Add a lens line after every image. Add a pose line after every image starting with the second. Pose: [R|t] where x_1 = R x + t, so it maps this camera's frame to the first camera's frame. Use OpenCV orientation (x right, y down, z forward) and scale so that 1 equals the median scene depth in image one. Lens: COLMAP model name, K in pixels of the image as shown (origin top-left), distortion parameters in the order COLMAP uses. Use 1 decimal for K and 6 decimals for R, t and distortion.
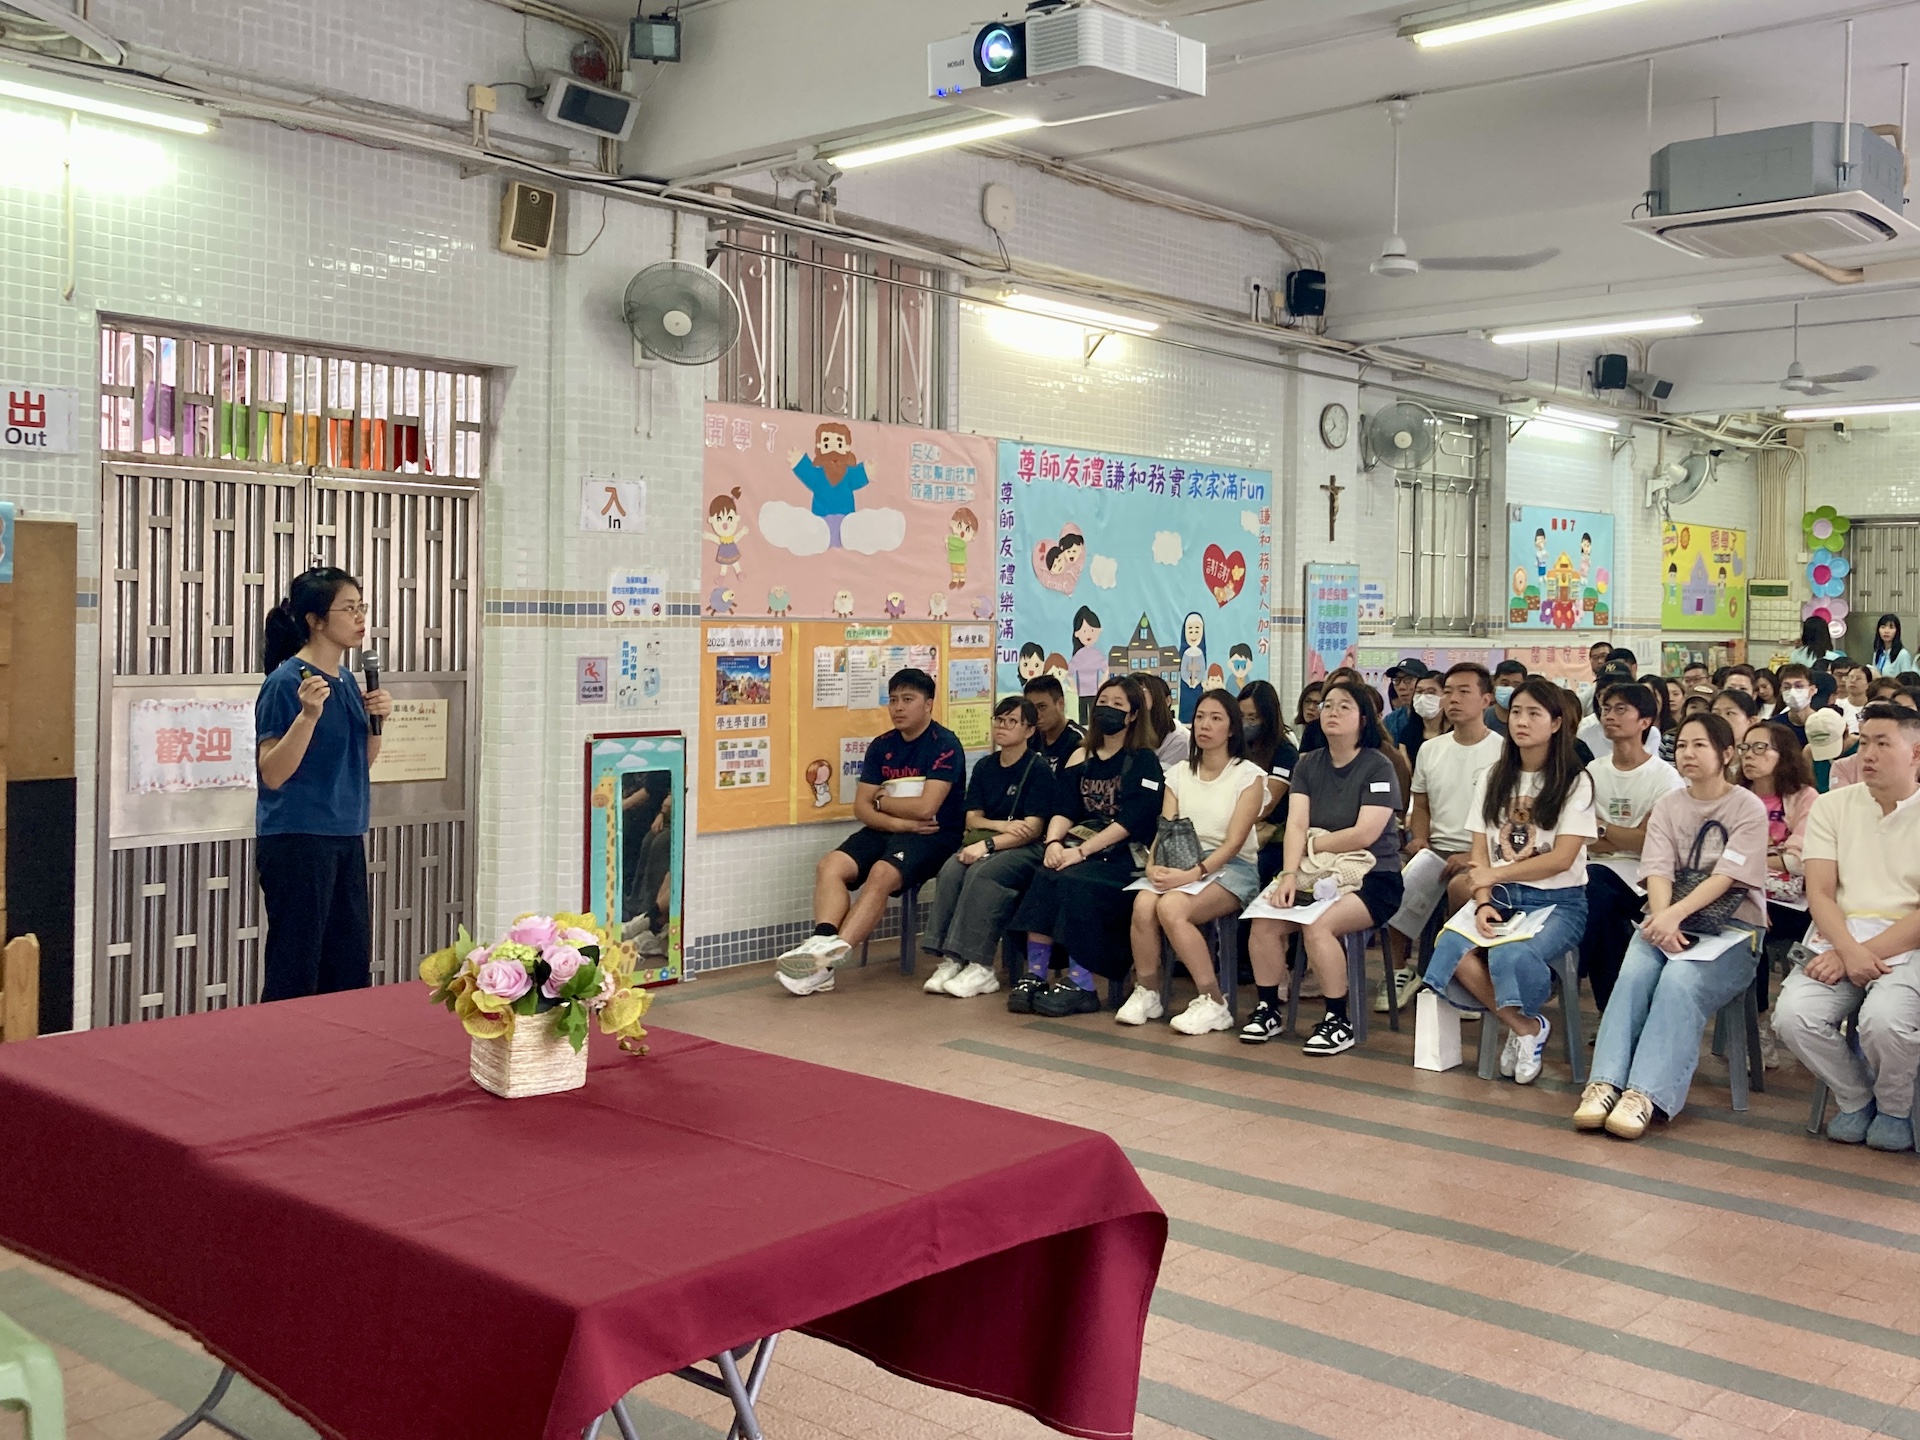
lens RADIAL K [[1850.2, 0, 960.2], [0, 1850.2, 713.3], [0, 0, 1]] dist [-0.061898, 0.000000]
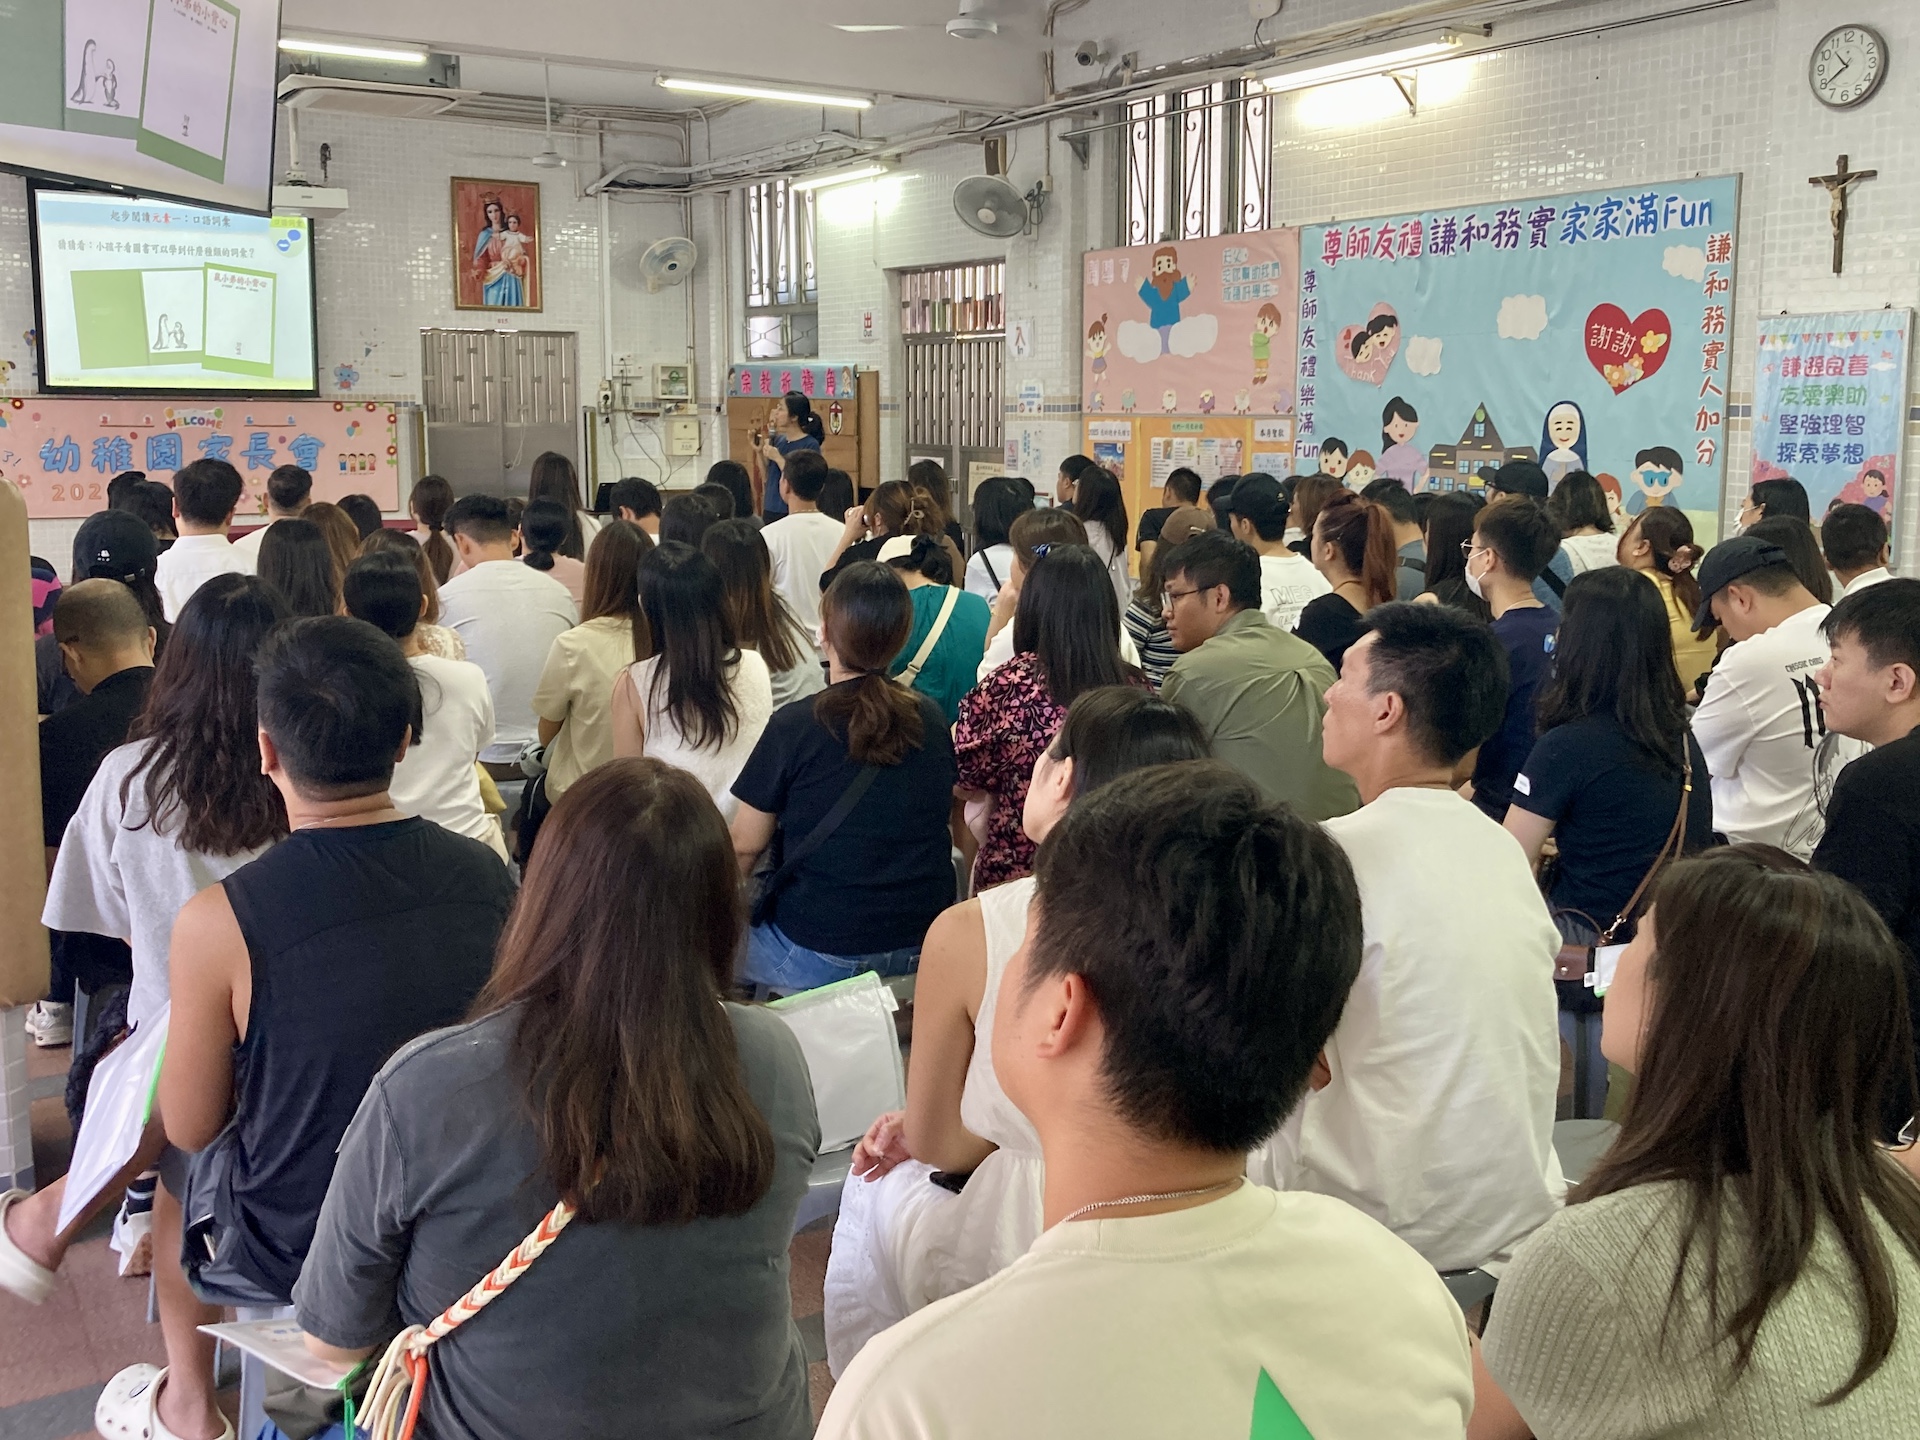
lens RADIAL K [[1850.2, 0, 961.3], [0, 1850.2, 723.3], [0, 0, 1]] dist [-0.061898, 0.000000]
pose [[-0.296295, 0.151950, -0.942932, 1.009125], [-0.046009, 0.983847, 0.173001, -0.049044], [0.953988, 0.094642, -0.284518, 1.106140]]
